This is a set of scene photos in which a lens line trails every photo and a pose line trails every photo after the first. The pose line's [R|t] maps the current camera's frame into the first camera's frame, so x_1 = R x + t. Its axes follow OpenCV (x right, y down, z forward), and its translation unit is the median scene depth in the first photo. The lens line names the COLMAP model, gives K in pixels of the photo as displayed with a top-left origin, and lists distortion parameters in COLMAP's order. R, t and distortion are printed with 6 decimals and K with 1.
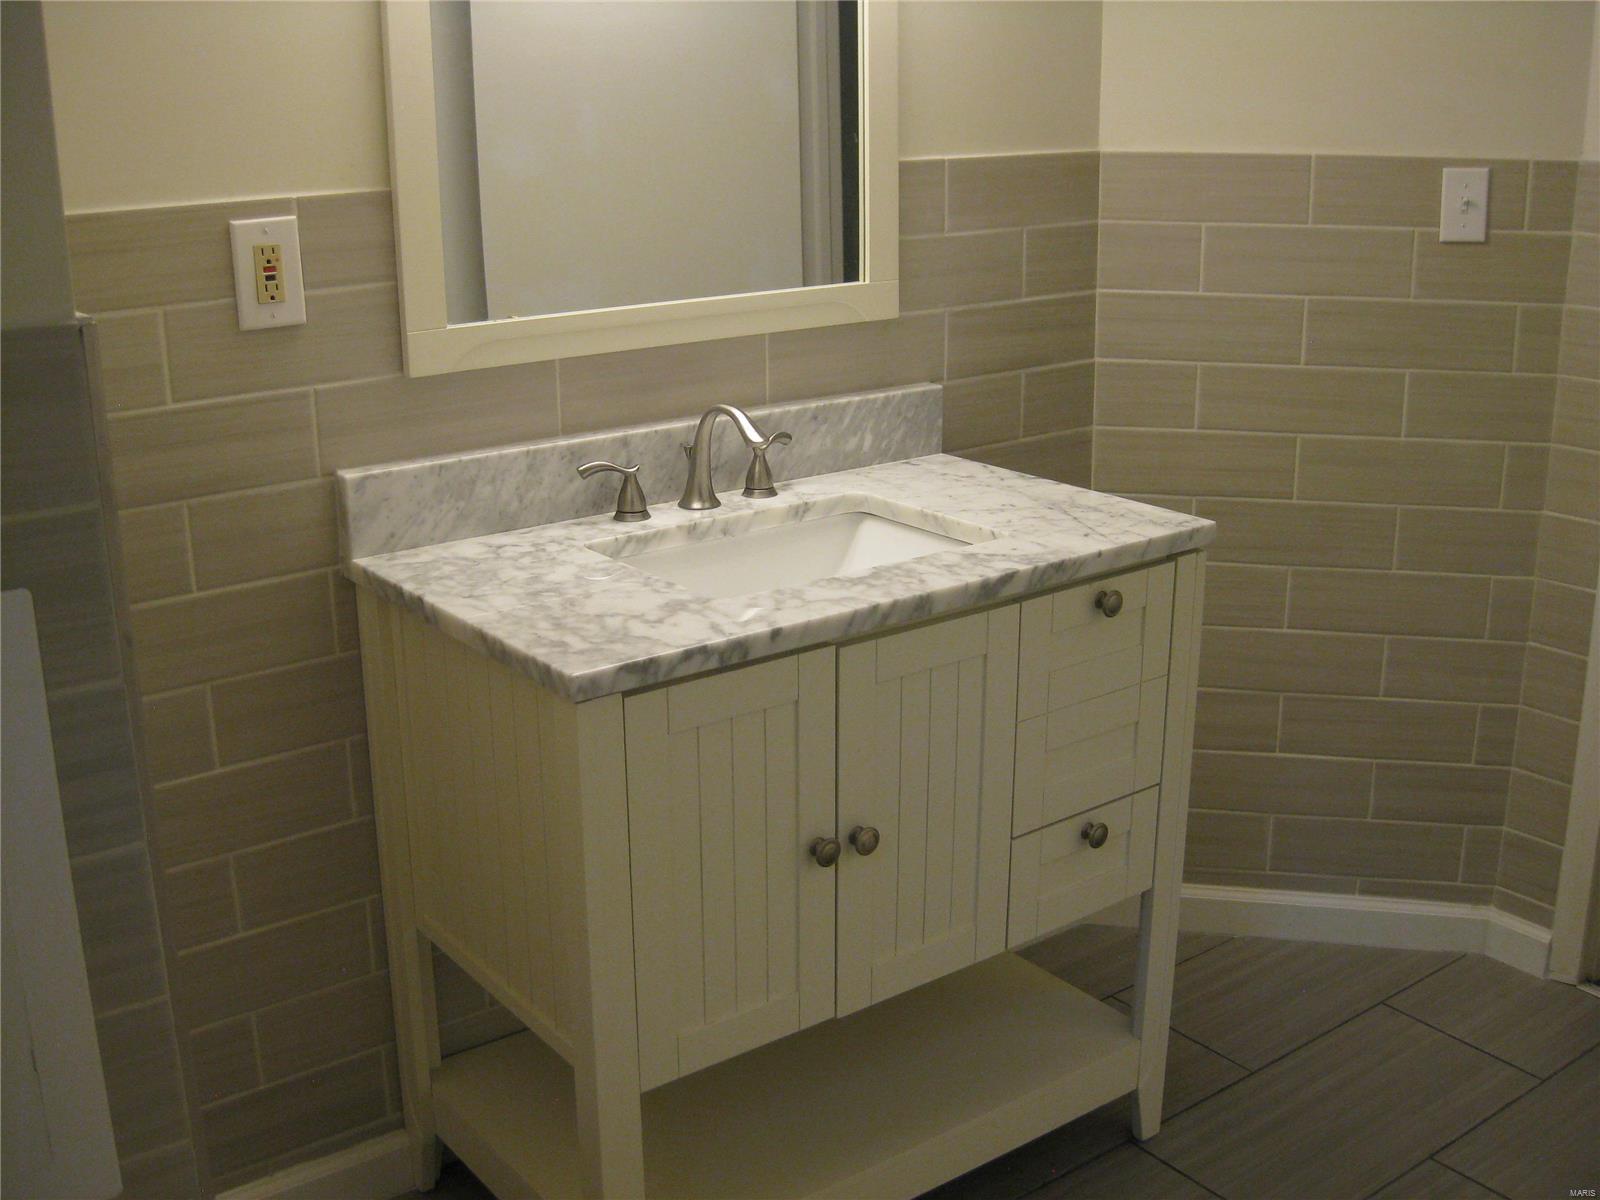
lens RADIAL K [[1727.5, 0, 800.0], [0, 1727.5, 600.0], [0, 0, 1]] dist [-0.159586, 0.003974]
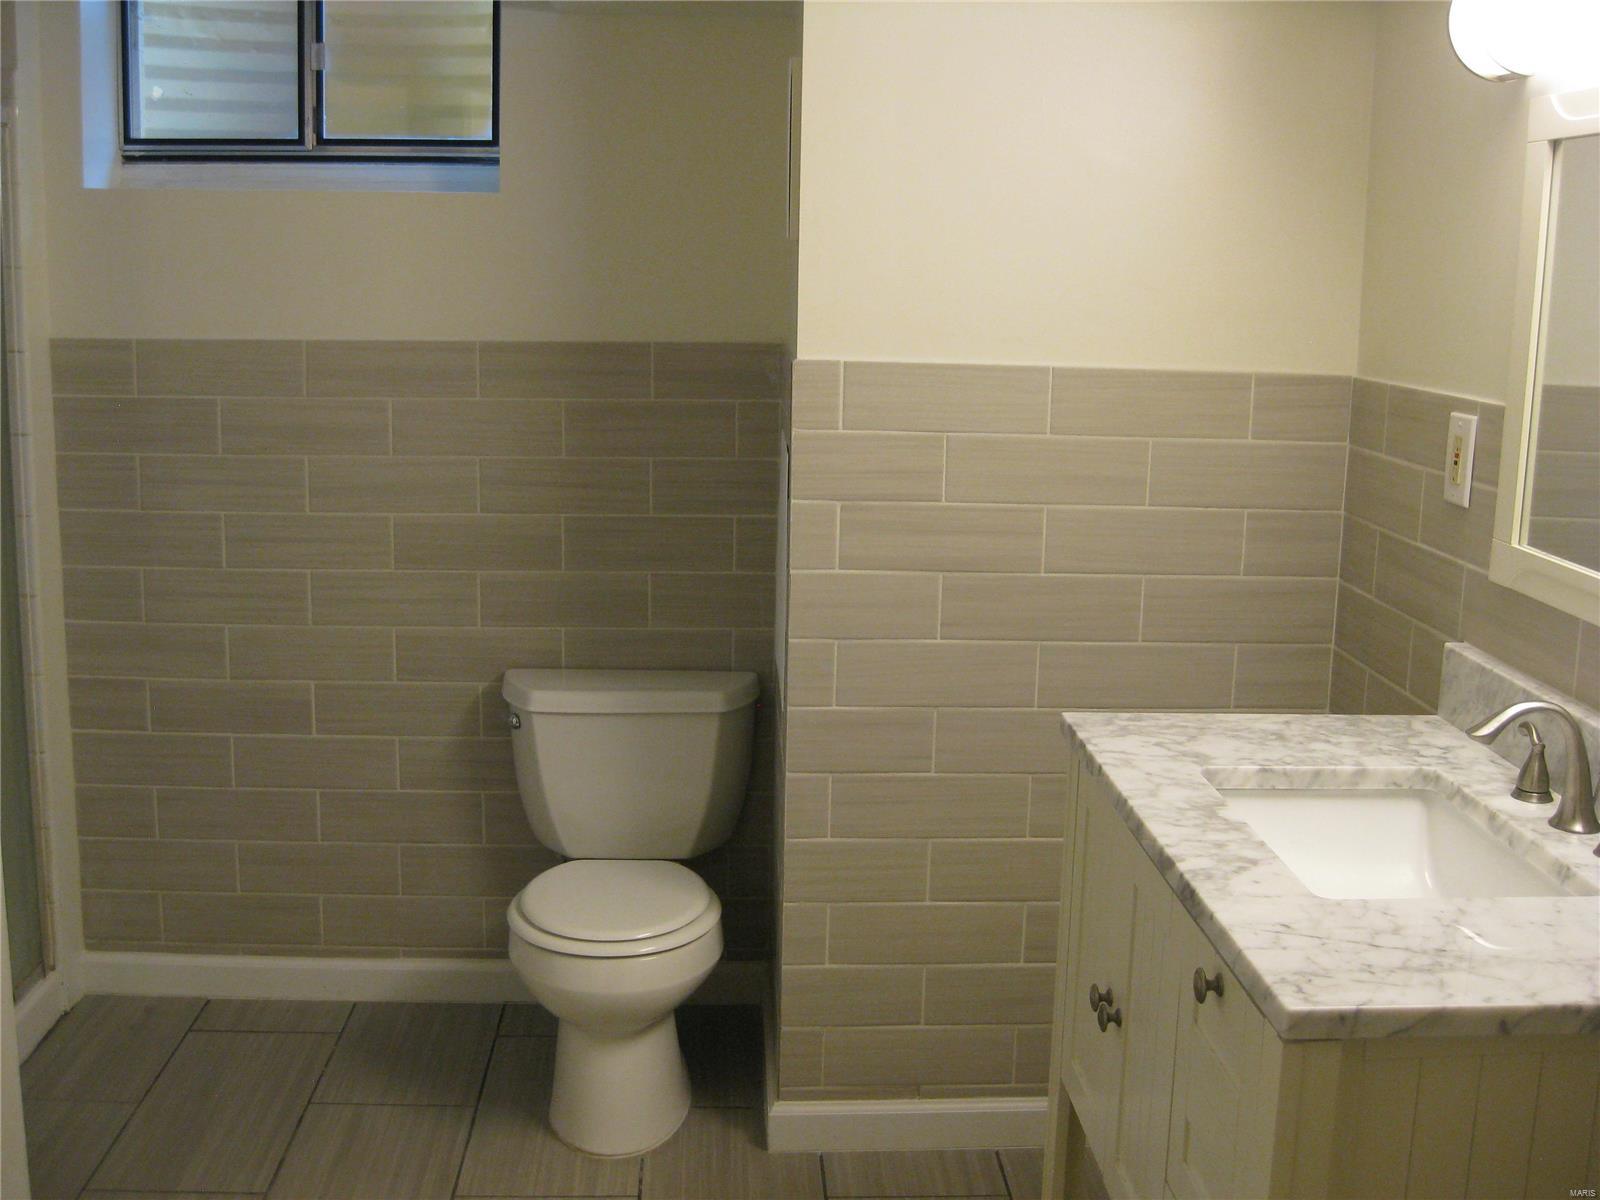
lens RADIAL K [[1727.5, 0, 800.0], [0, 1727.5, 600.0], [0, 0, 1]] dist [-0.159586, 0.003974]
pose [[-0.561051, 0.153284, -0.813465, 0.936005], [-0.265230, 0.897608, 0.352070, -0.399351], [0.784140, 0.413284, -0.462948, 1.222749]]
